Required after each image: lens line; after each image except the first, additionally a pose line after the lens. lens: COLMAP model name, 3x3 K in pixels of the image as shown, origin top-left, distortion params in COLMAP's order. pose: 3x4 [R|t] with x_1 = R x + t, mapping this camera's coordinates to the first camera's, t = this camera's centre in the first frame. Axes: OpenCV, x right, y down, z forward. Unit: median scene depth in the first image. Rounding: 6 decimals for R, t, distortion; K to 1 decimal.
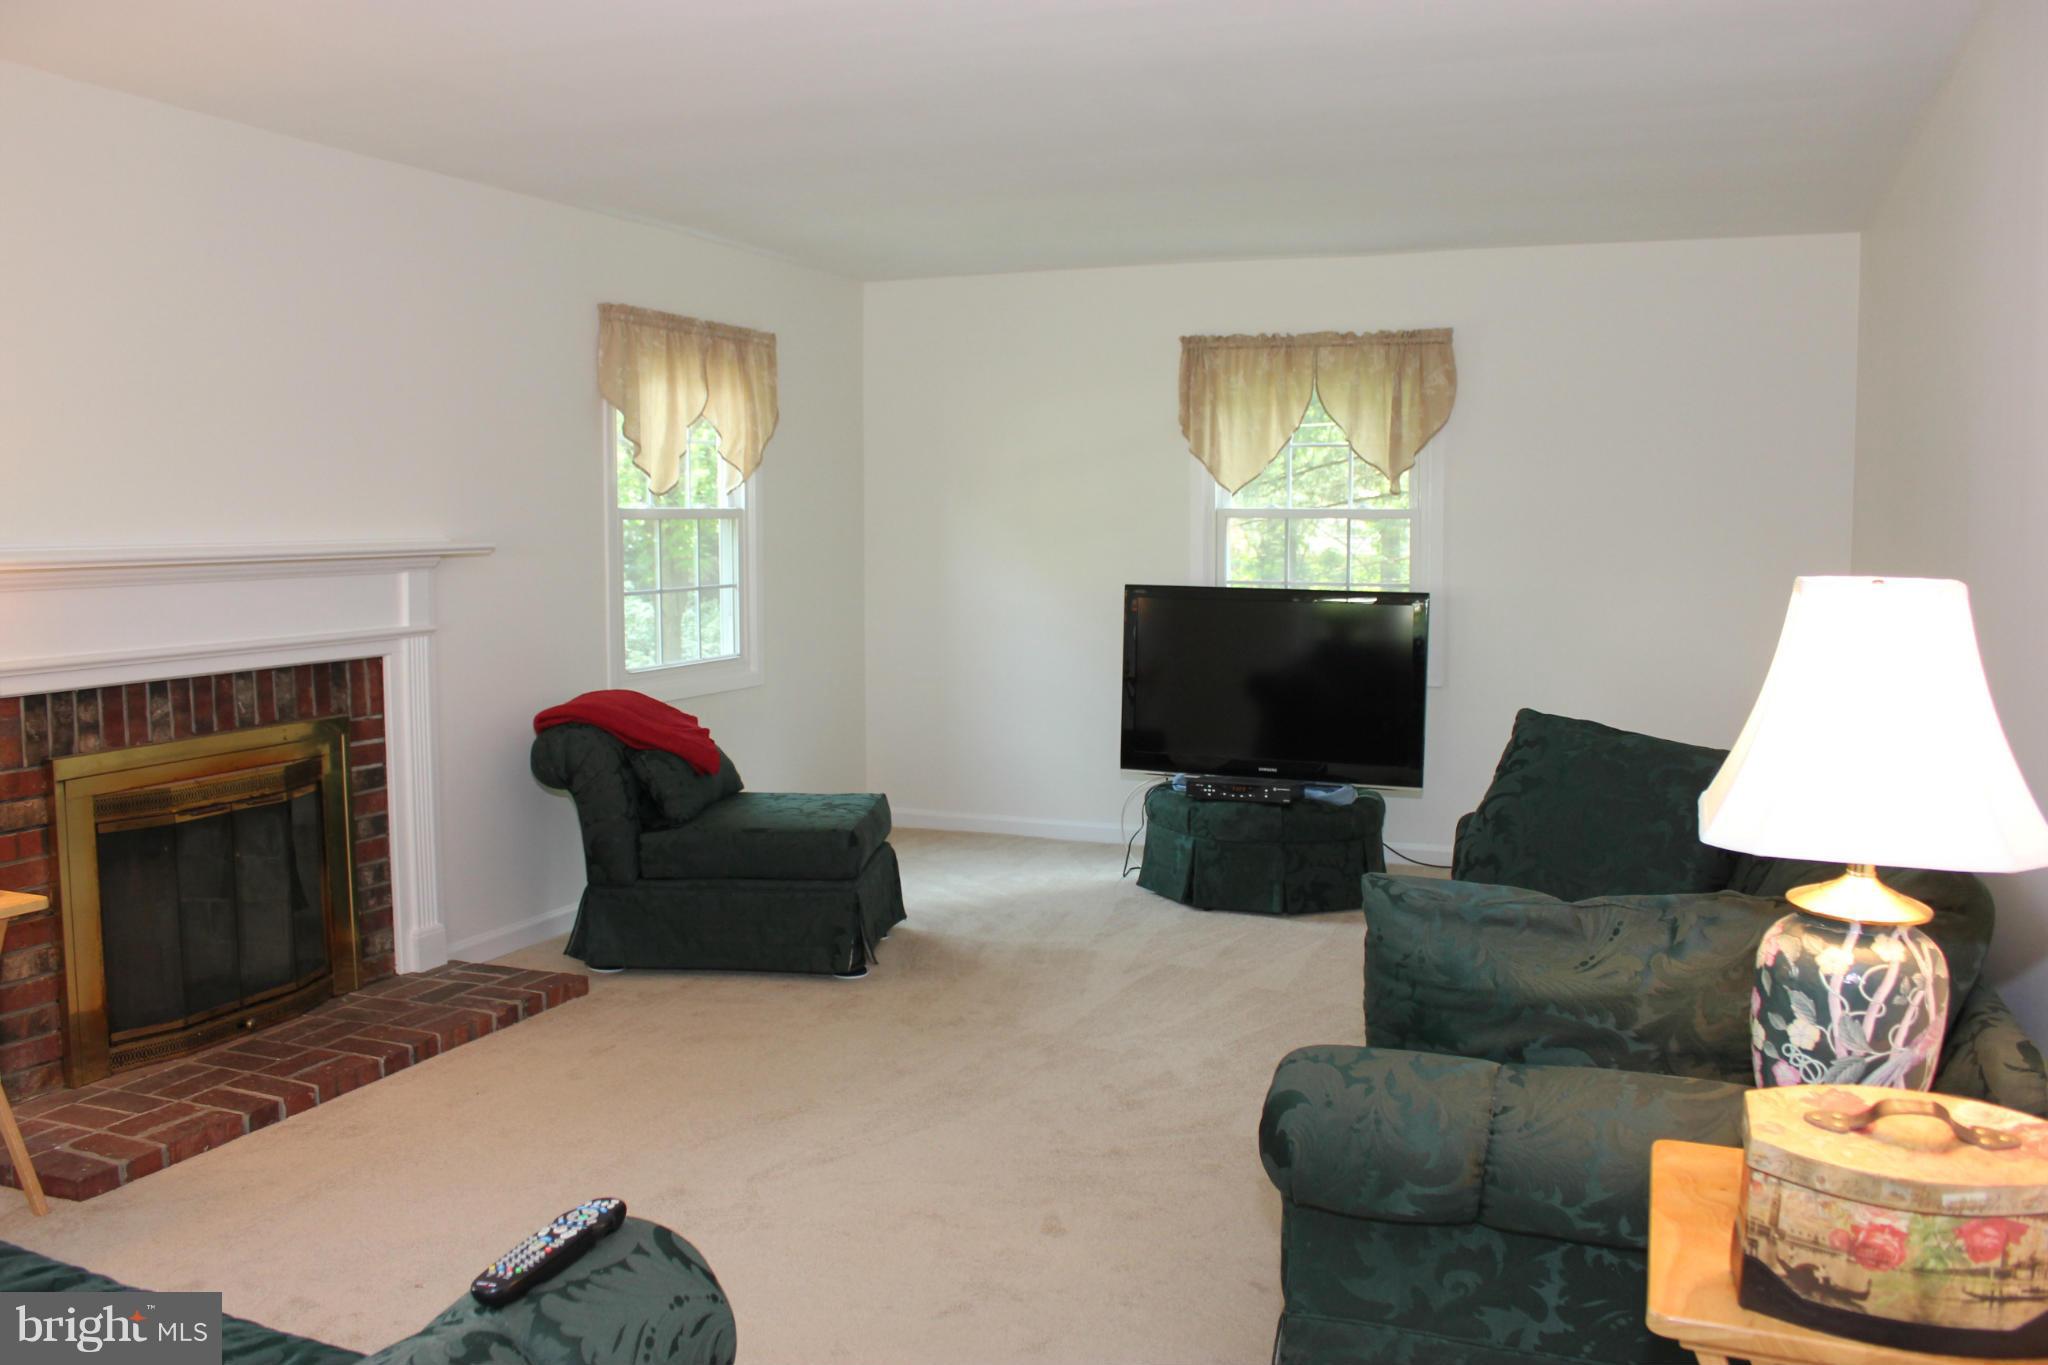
lens RADIAL K [[1715.8, 0, 1015.7], [0, 1715.8, 655.6], [0, 0, 1]] dist [-0.162647, 0.182628]
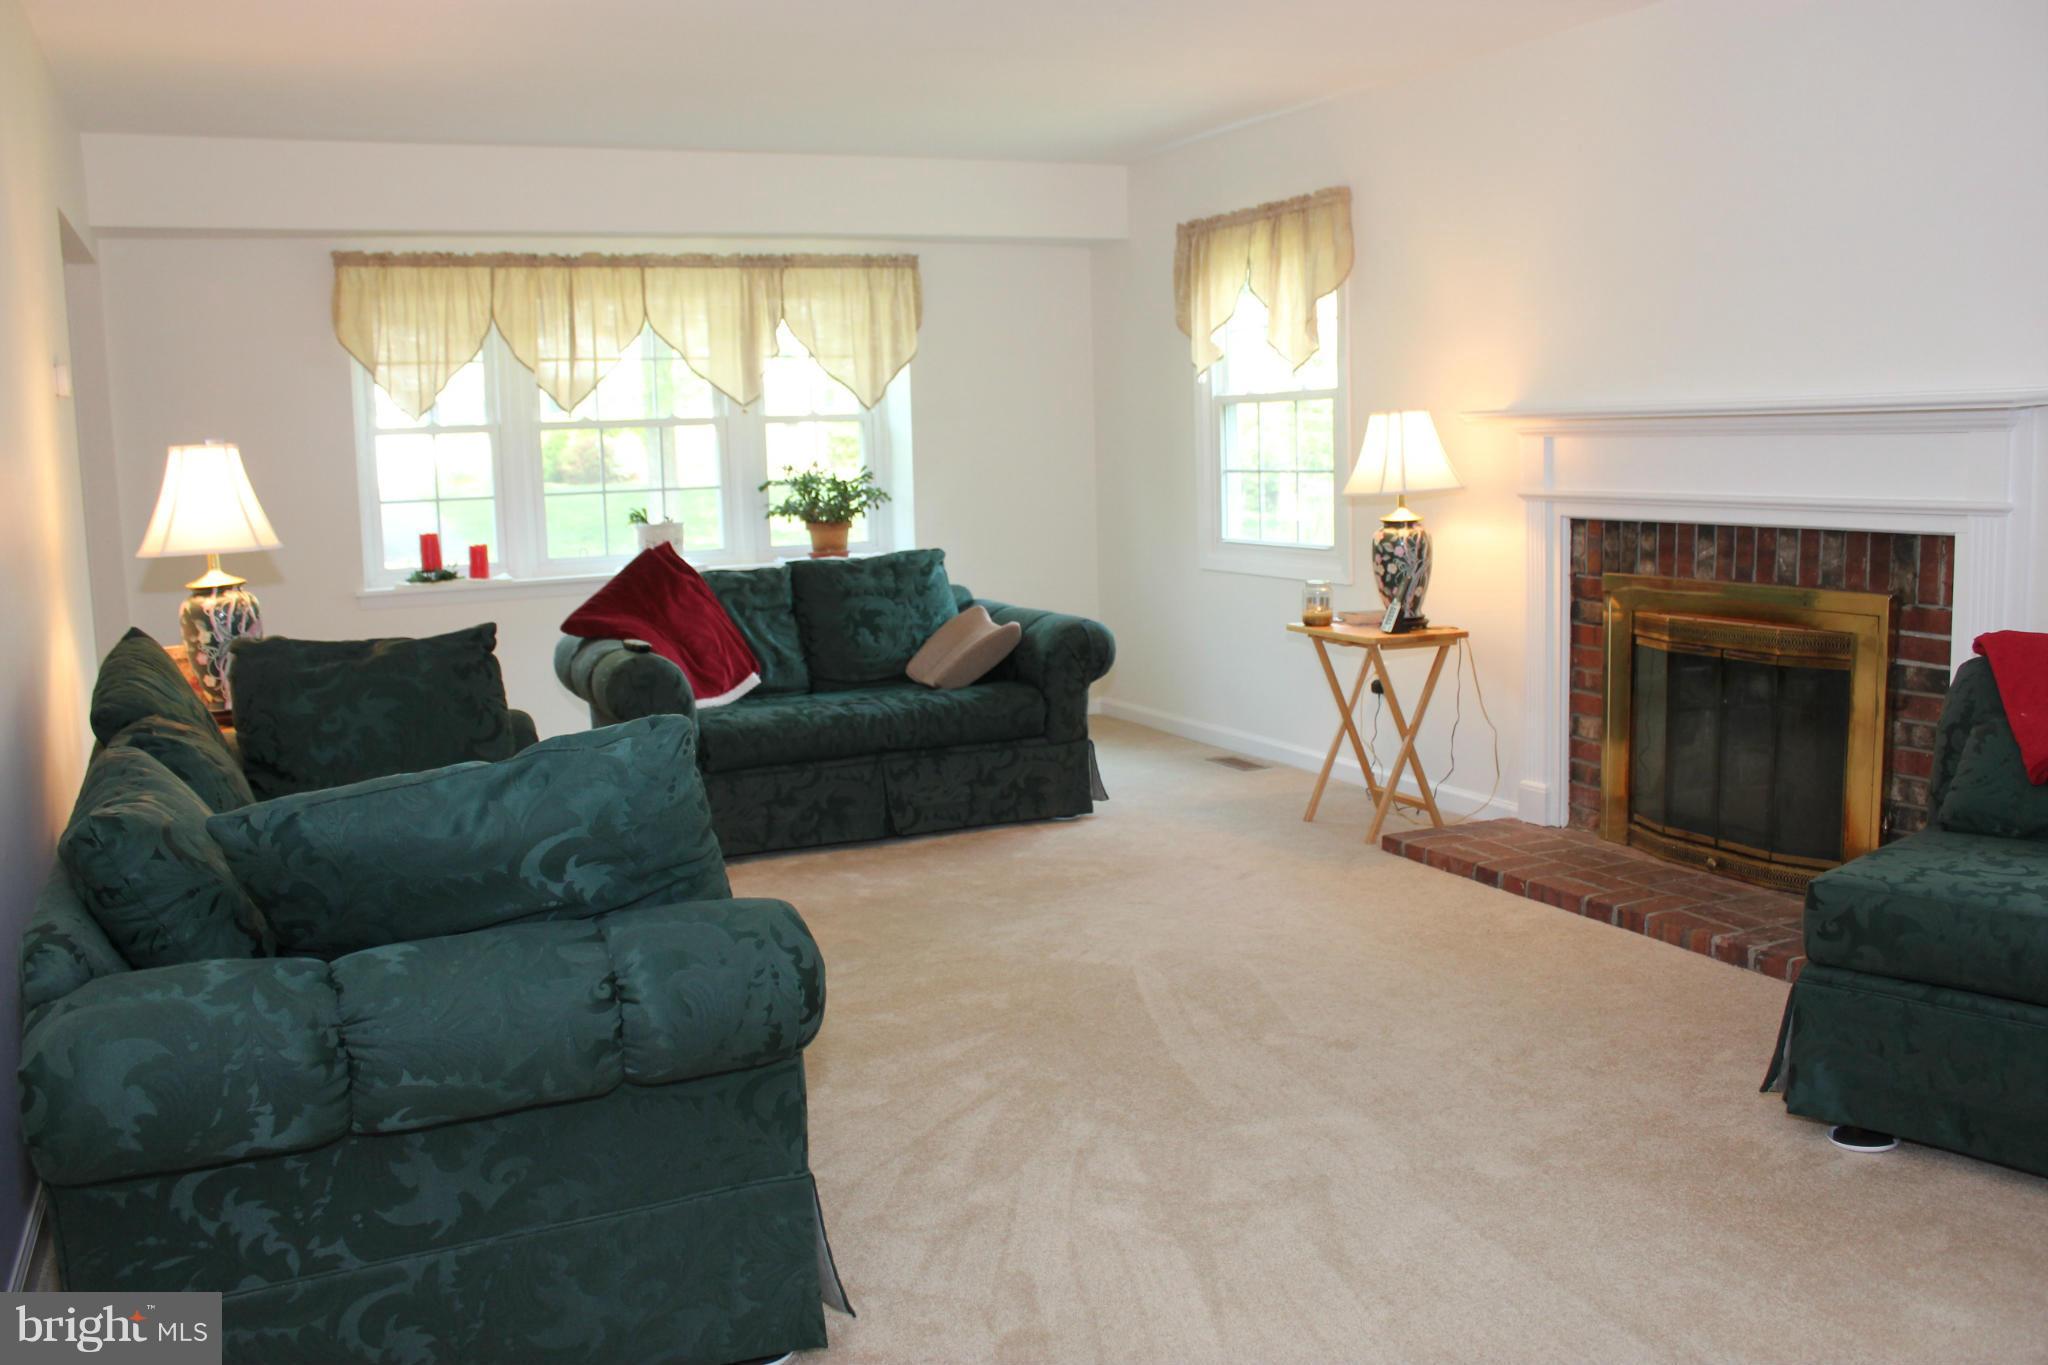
lens RADIAL K [[1715.8, 0, 1015.7], [0, 1715.8, 655.6], [0, 0, 1]] dist [-0.162647, 0.182628]
pose [[-0.670200, 0.154304, -0.725963, 0.564074], [0.009055, 0.979776, 0.199893, -0.117741], [0.742125, 0.127394, -0.658043, 1.331996]]
